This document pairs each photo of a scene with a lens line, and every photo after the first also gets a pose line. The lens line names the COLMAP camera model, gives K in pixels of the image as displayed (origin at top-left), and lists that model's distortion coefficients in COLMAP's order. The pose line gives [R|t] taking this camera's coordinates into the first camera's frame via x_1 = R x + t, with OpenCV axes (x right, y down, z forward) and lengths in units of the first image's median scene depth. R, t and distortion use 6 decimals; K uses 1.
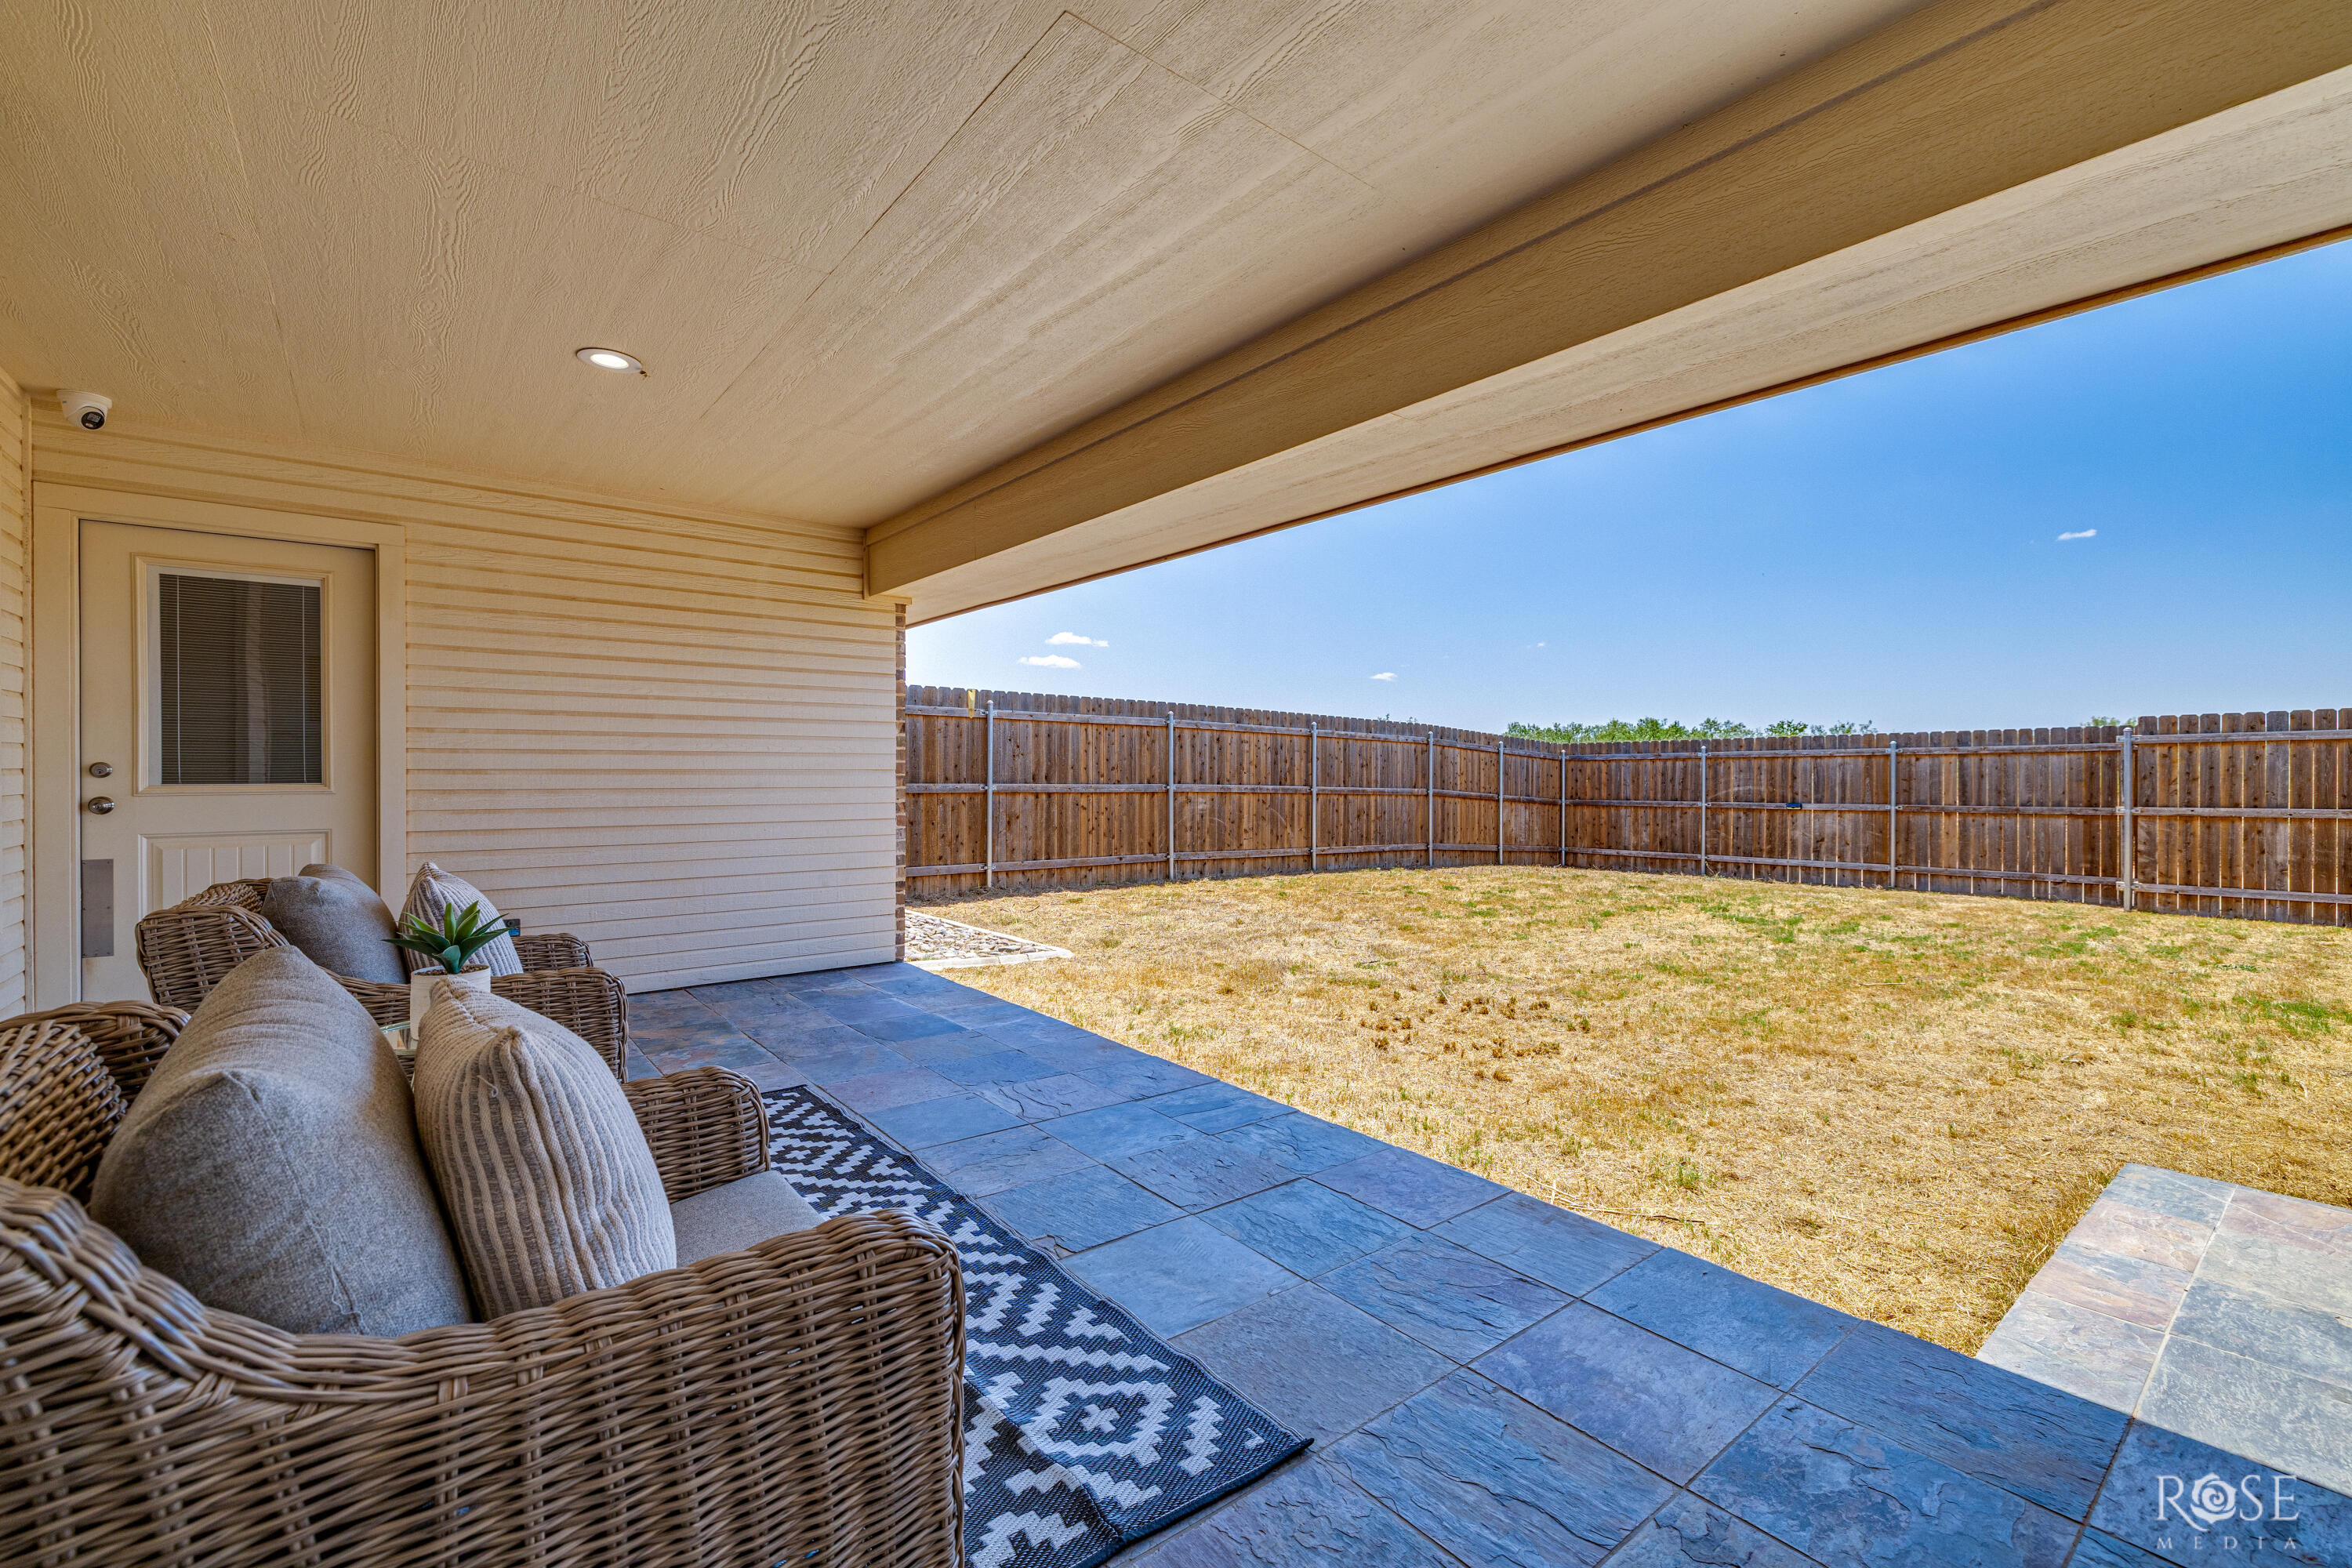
lens RADIAL K [[983.2, 0, 1181.1], [0, 983.2, 768.5], [0, 0, 1]] dist [0.003121, 0.000142]
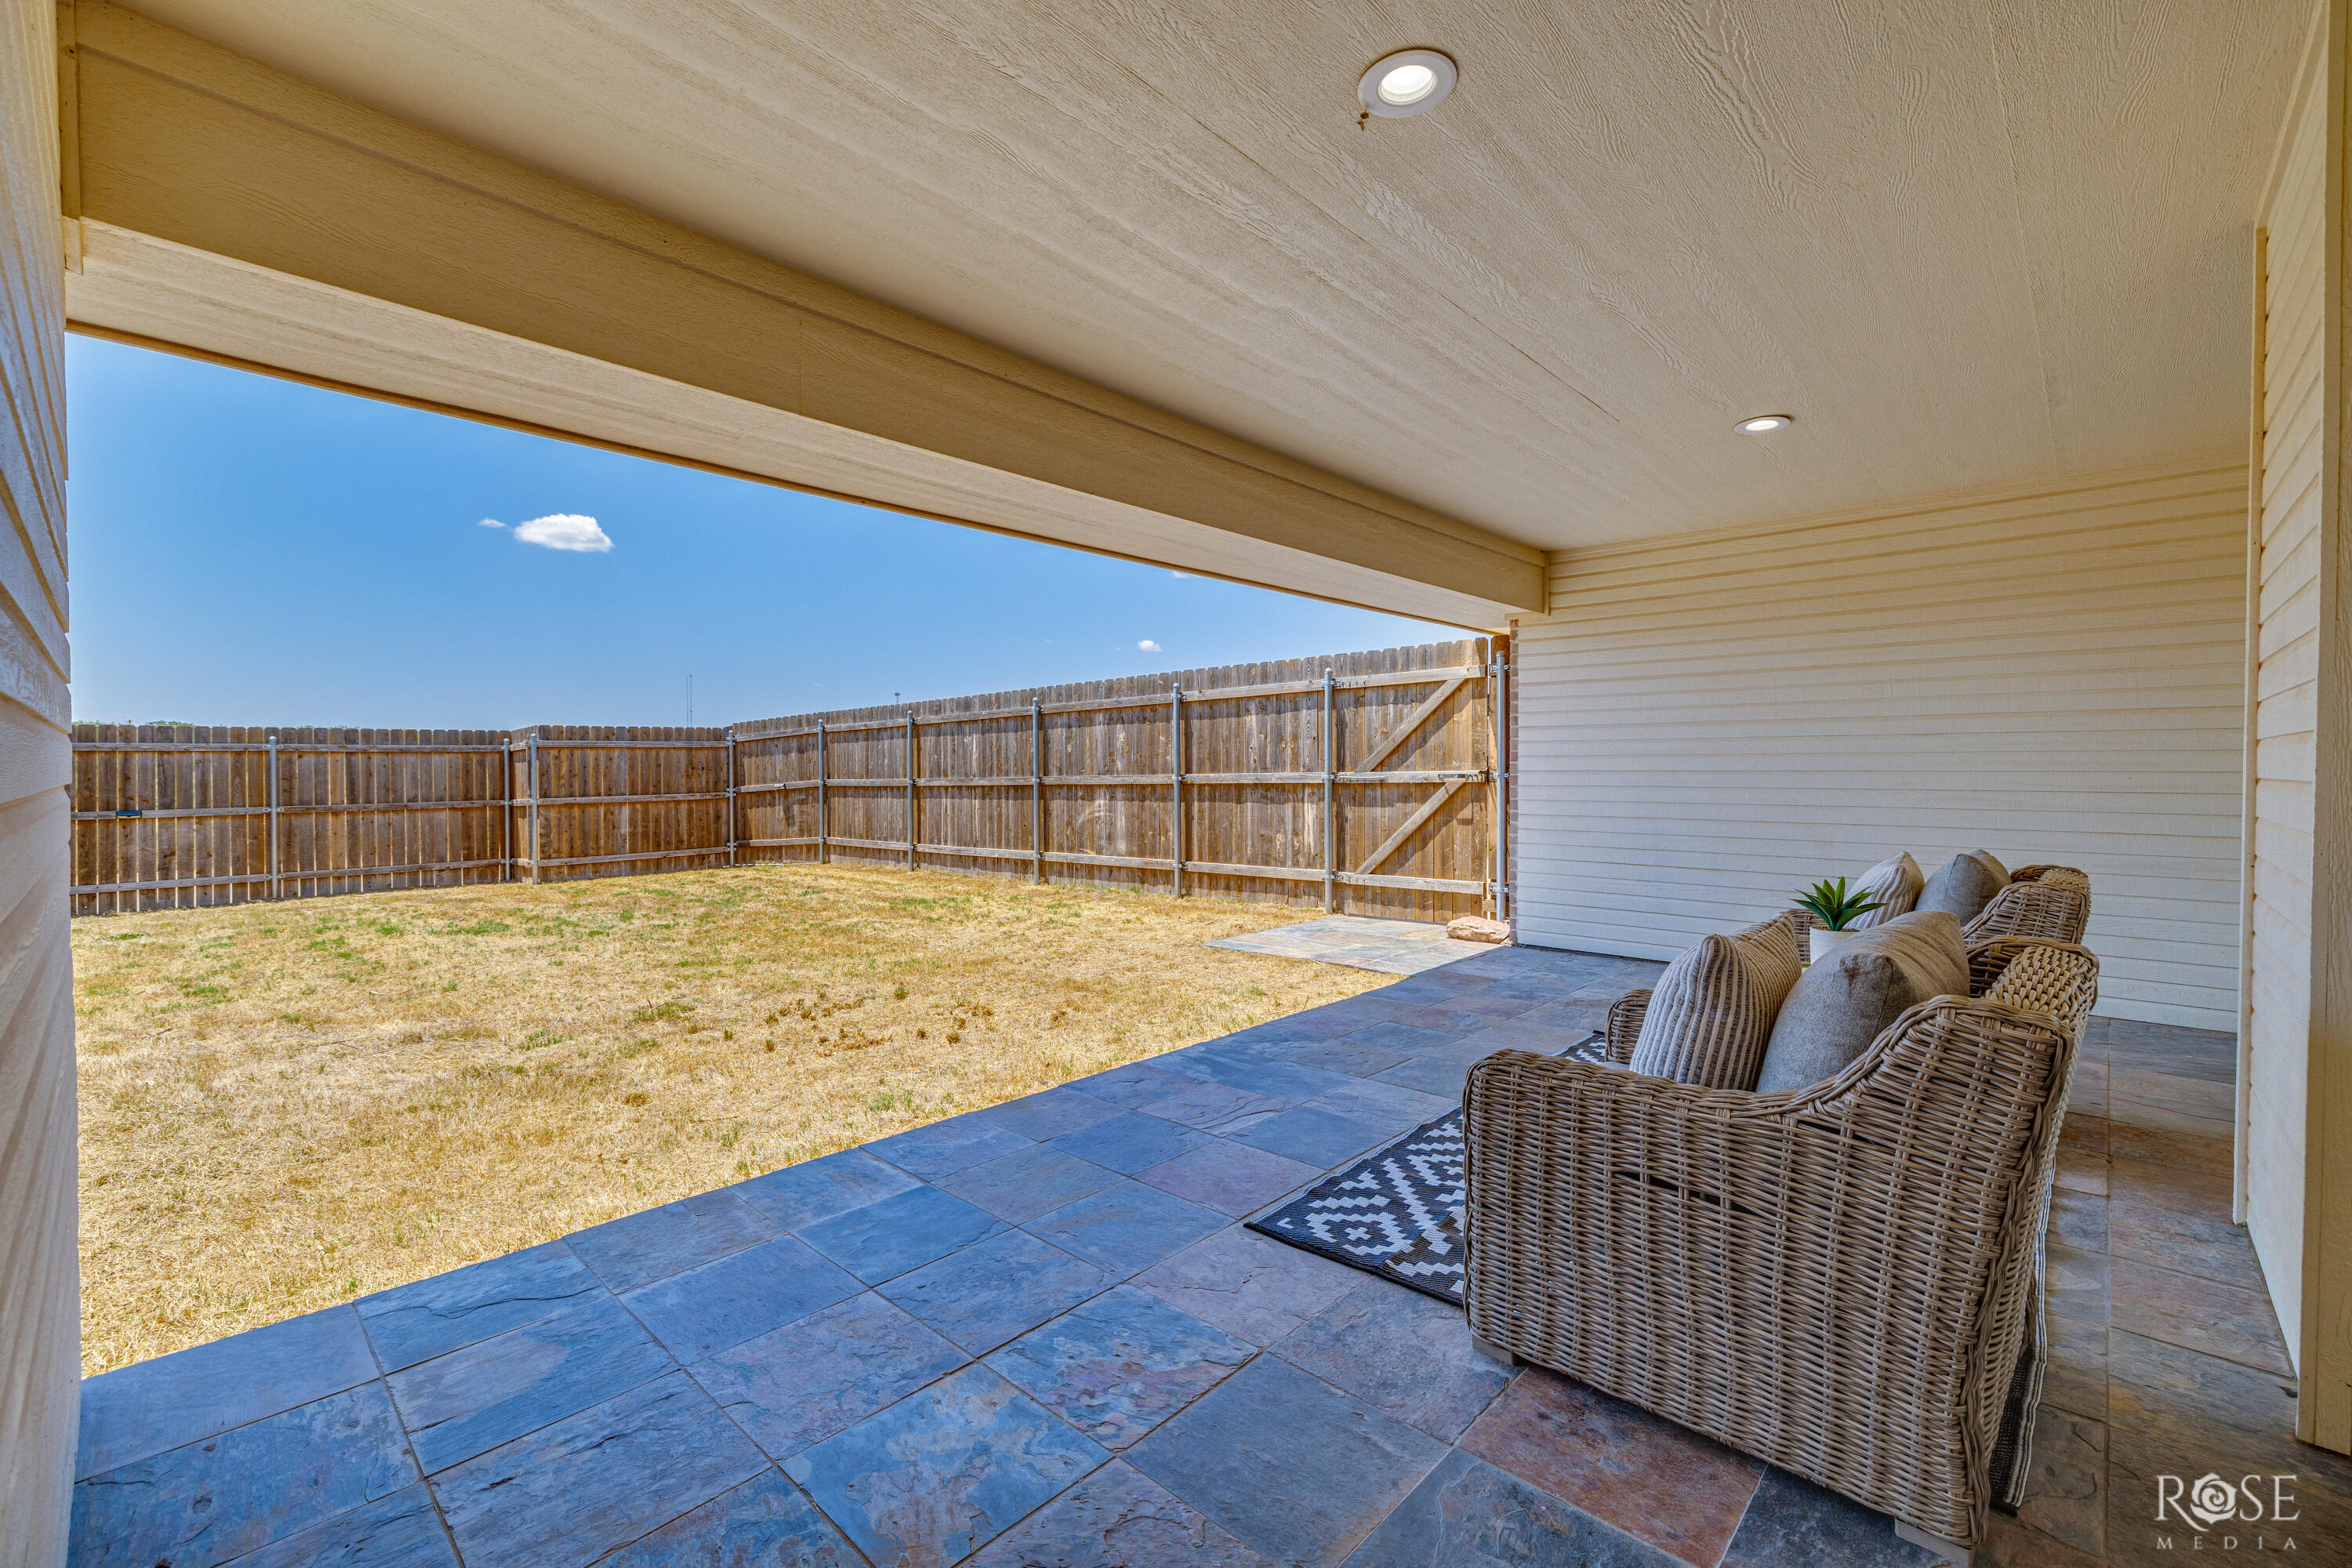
lens RADIAL K [[983.2, 0, 1182.4], [0, 983.2, 779.1], [0, 0, 1]] dist [0.003121, 0.000142]
pose [[-0.135540, -0.011218, 0.990708, -0.352946], [-0.001055, 0.999937, 0.011178, 0.000512], [-0.990771, 0.000470, -0.135543, 0.363787]]
